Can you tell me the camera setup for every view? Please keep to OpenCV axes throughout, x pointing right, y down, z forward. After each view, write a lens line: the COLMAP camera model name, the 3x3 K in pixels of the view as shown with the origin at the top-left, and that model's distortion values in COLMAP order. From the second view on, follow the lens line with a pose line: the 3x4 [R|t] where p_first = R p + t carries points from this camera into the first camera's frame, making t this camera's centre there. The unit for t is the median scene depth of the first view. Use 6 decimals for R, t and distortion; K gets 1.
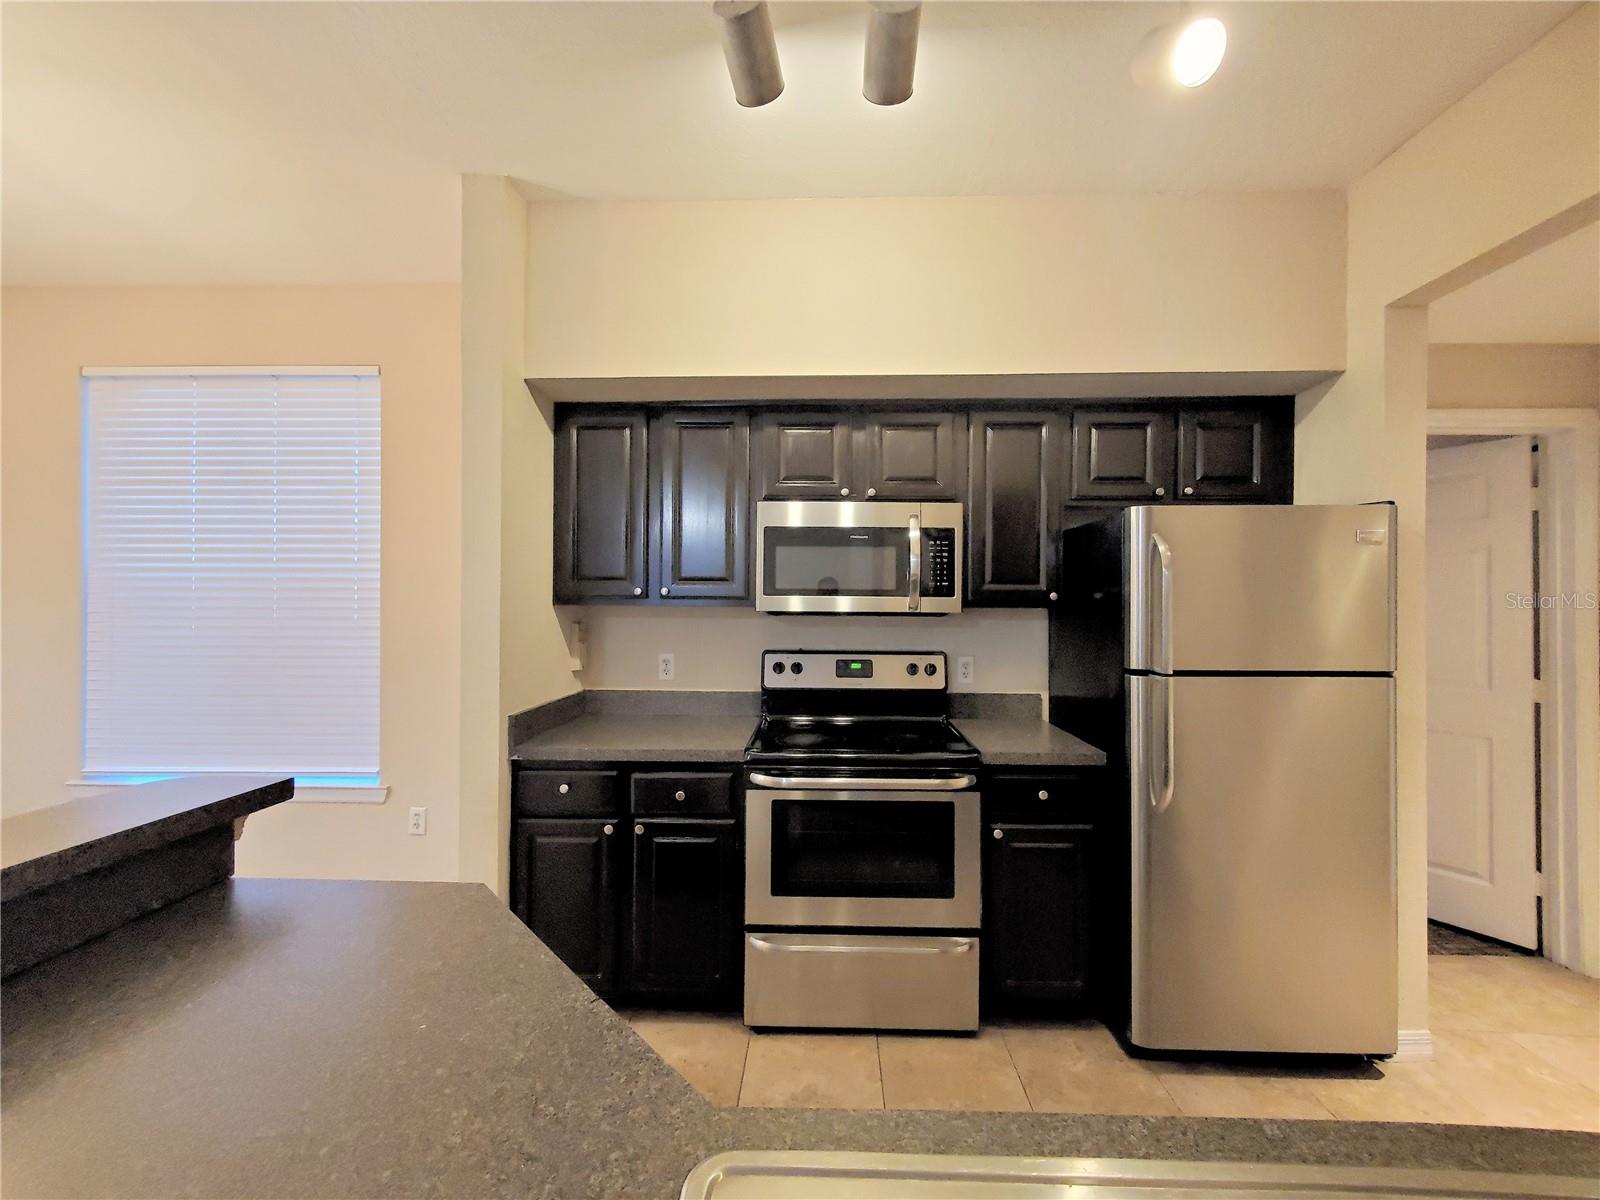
lens RADIAL K [[623.1, 0, 812.0], [0, 623.1, 607.4], [0, 0, 1]] dist [0.001993, 0.000032]
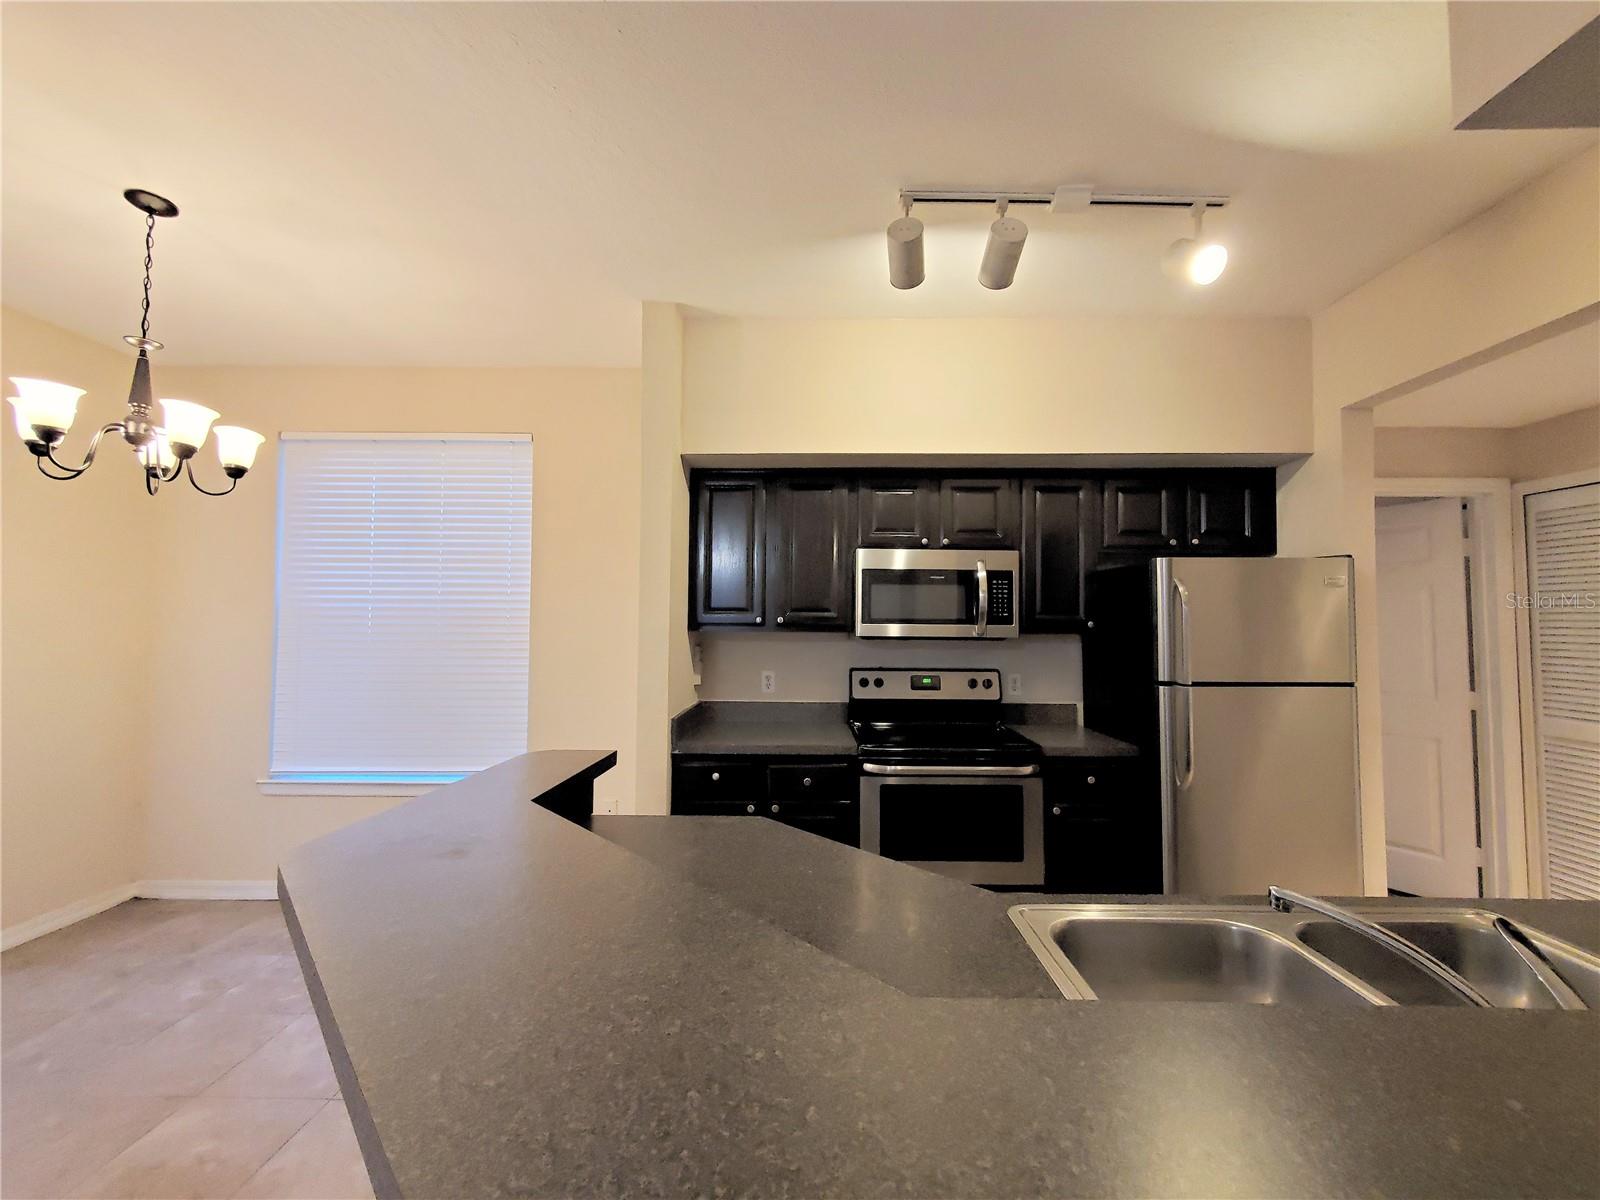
lens RADIAL K [[623.1, 0, 812.0], [0, 623.1, 607.4], [0, 0, 1]] dist [0.001993, 0.000032]
pose [[0.999819, 0.001642, 0.018980, -0.199616], [-0.000959, 0.999355, -0.035908, -0.006645], [-0.019027, 0.035883, 0.999175, -0.248747]]
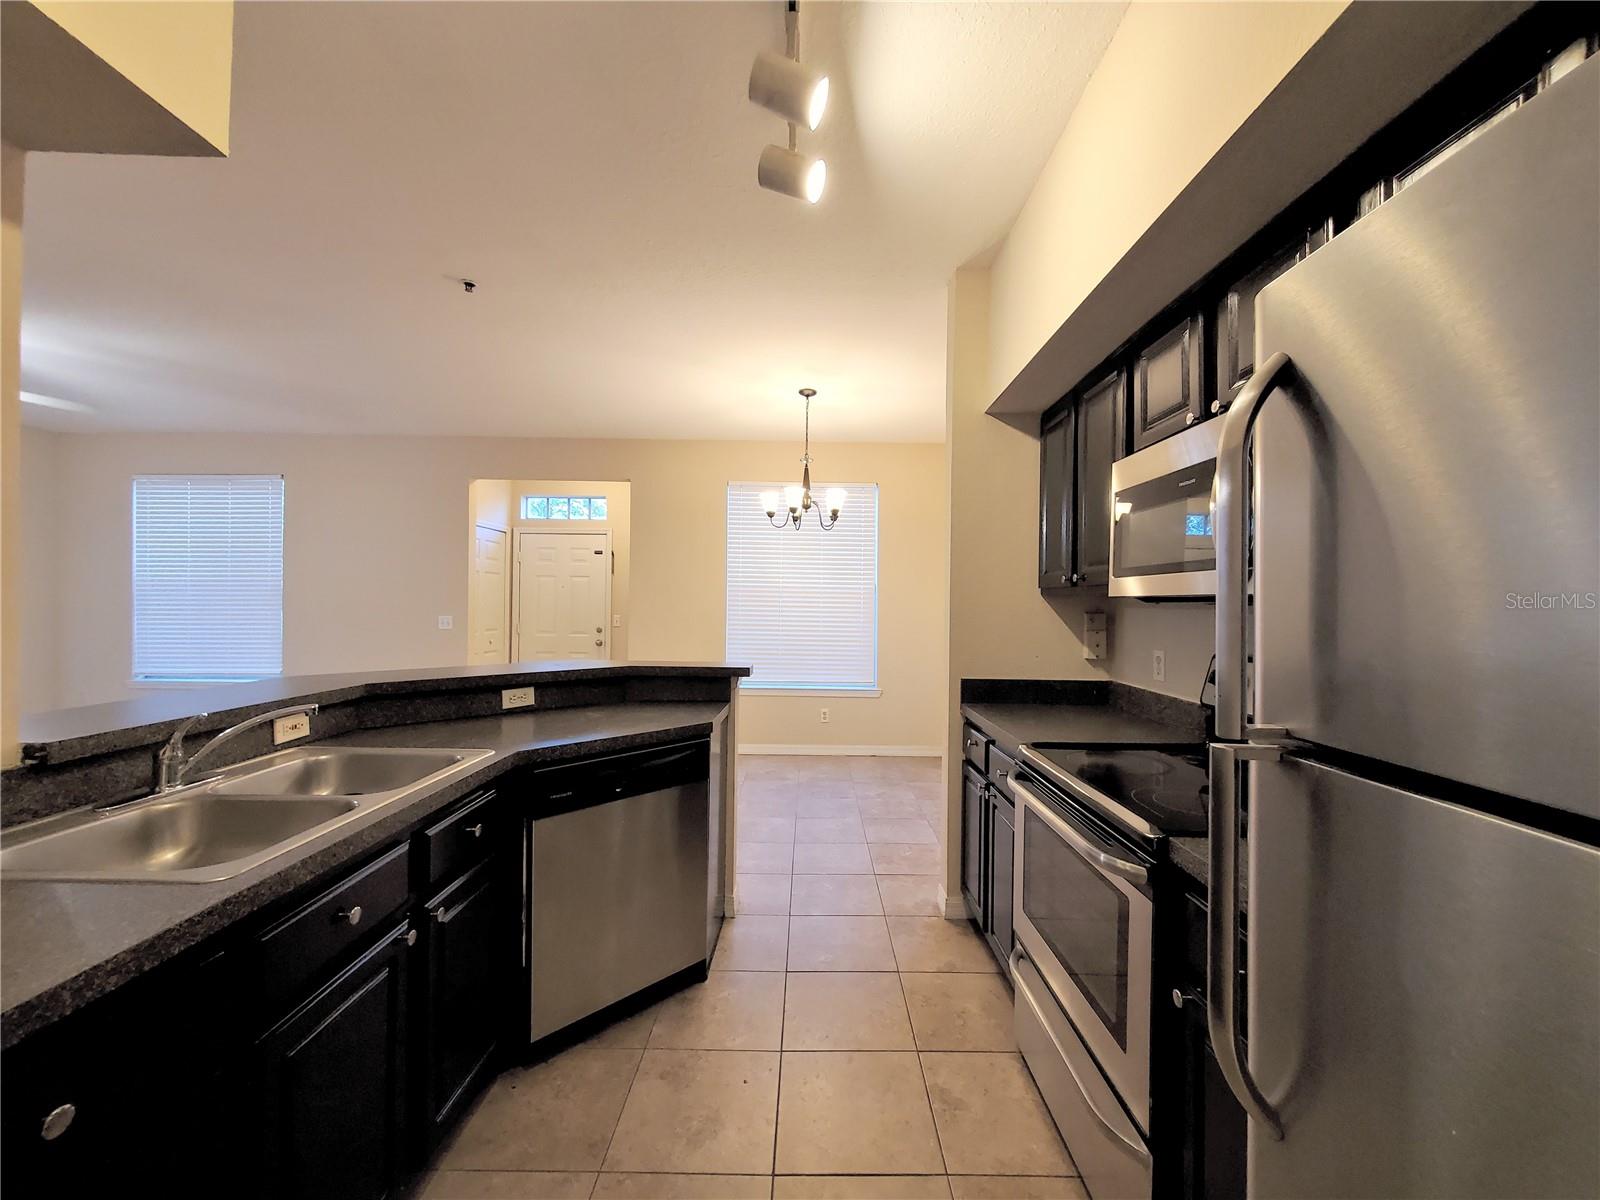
lens RADIAL K [[637.7, 0, 800.0], [0, 637.7, 600.0], [0, 0, 1]] dist [0.022175, -0.010284]
pose [[0.015335, -0.009976, -0.999833, 0.748528], [-0.012555, 0.999869, -0.010169, 0.024964], [0.999804, 0.012709, 0.015207, 0.572276]]
